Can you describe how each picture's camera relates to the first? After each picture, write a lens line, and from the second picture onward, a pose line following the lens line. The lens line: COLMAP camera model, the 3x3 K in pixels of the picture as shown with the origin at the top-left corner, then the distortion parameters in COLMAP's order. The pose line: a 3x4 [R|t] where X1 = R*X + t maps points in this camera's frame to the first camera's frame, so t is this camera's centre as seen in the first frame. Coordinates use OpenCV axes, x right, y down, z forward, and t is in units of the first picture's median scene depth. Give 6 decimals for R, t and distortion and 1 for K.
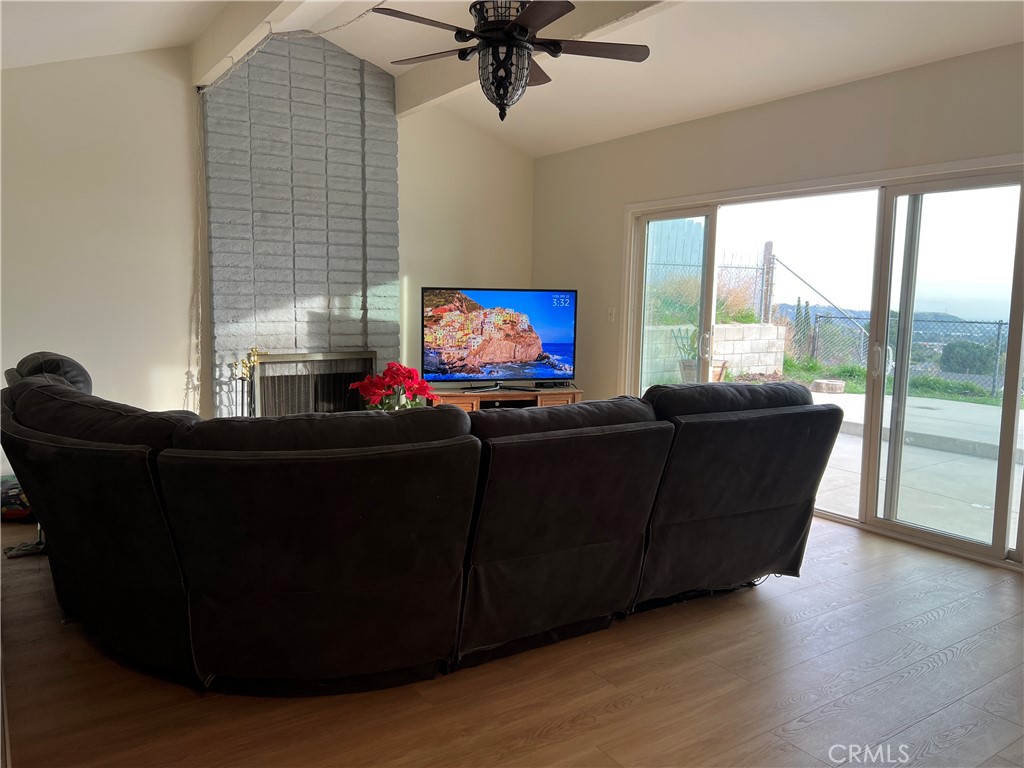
lens RADIAL K [[766.1, 0, 509.6], [0, 766.1, 379.1], [0, 0, 1]] dist [0.057662, -0.071603]
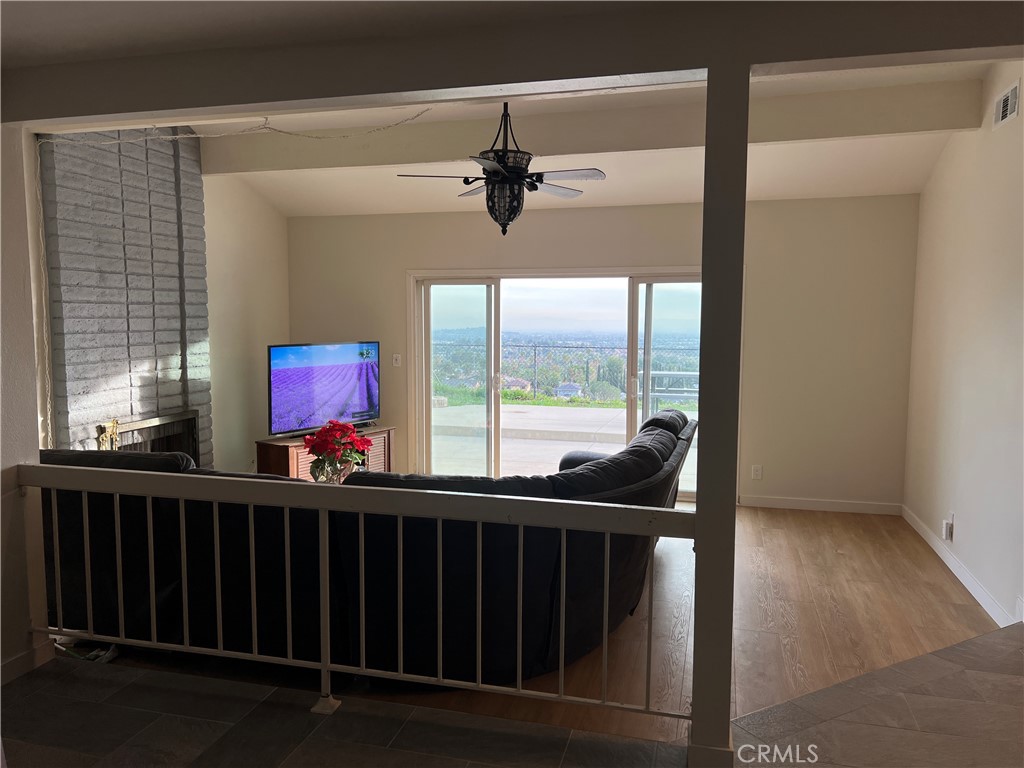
lens RADIAL K [[766.1, 0, 512.6], [0, 766.1, 388.4], [0, 0, 1]] dist [0.057662, -0.071603]
pose [[0.755607, -0.076969, 0.650488, -0.537602], [0.081748, 0.996389, 0.022940, -0.056535], [-0.649905, 0.035842, 0.759170, -0.017947]]
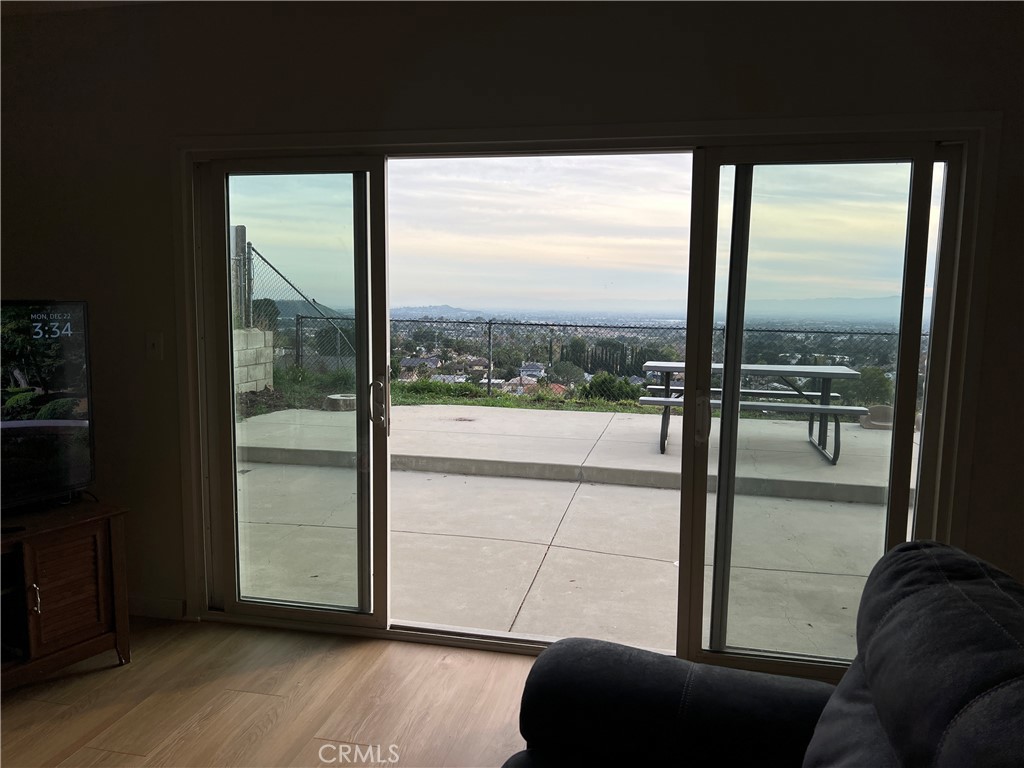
lens RADIAL K [[766.1, 0, 519.3], [0, 766.1, 387.6], [0, 0, 1]] dist [0.057662, -0.071603]
pose [[0.718099, -0.089765, 0.690128, -0.058967], [0.073011, 0.995892, 0.053565, -0.070897], [-0.692101, 0.011921, 0.721703, 0.473150]]
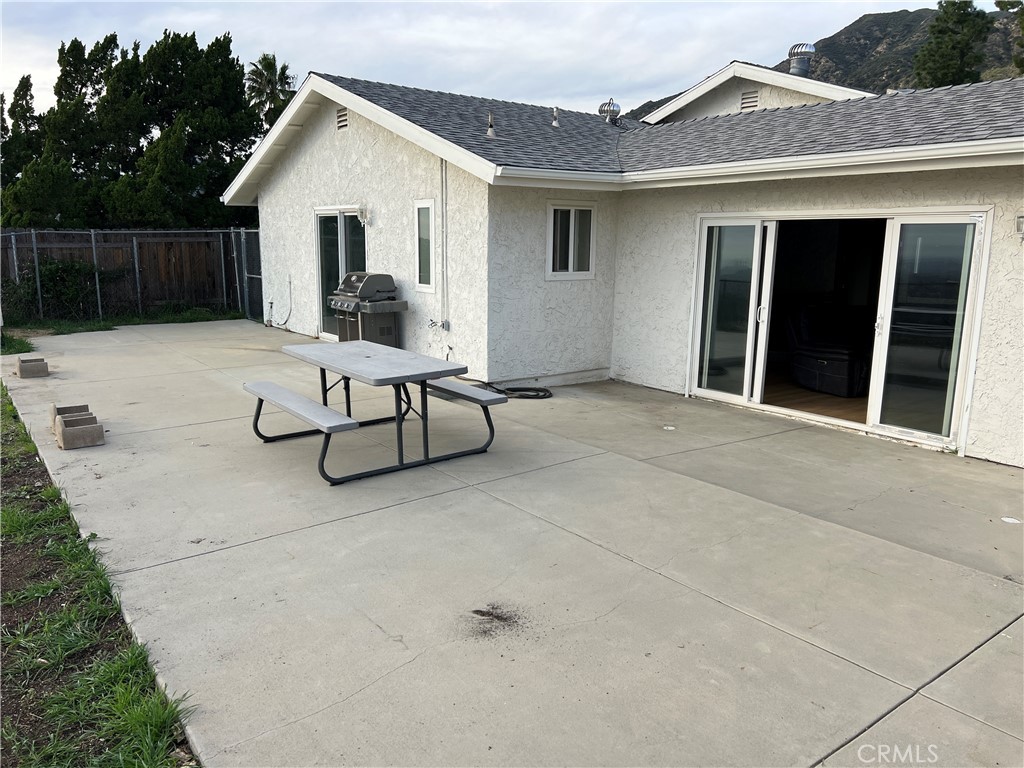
lens RADIAL K [[766.1, 0, 514.4], [0, 766.1, 393.1], [0, 0, 1]] dist [0.057662, -0.071603]
pose [[-0.997741, -0.013880, -0.065733, 0.897752], [-0.032789, 0.954588, 0.296120, -0.278905], [0.058638, 0.297606, -0.952886, 2.100872]]
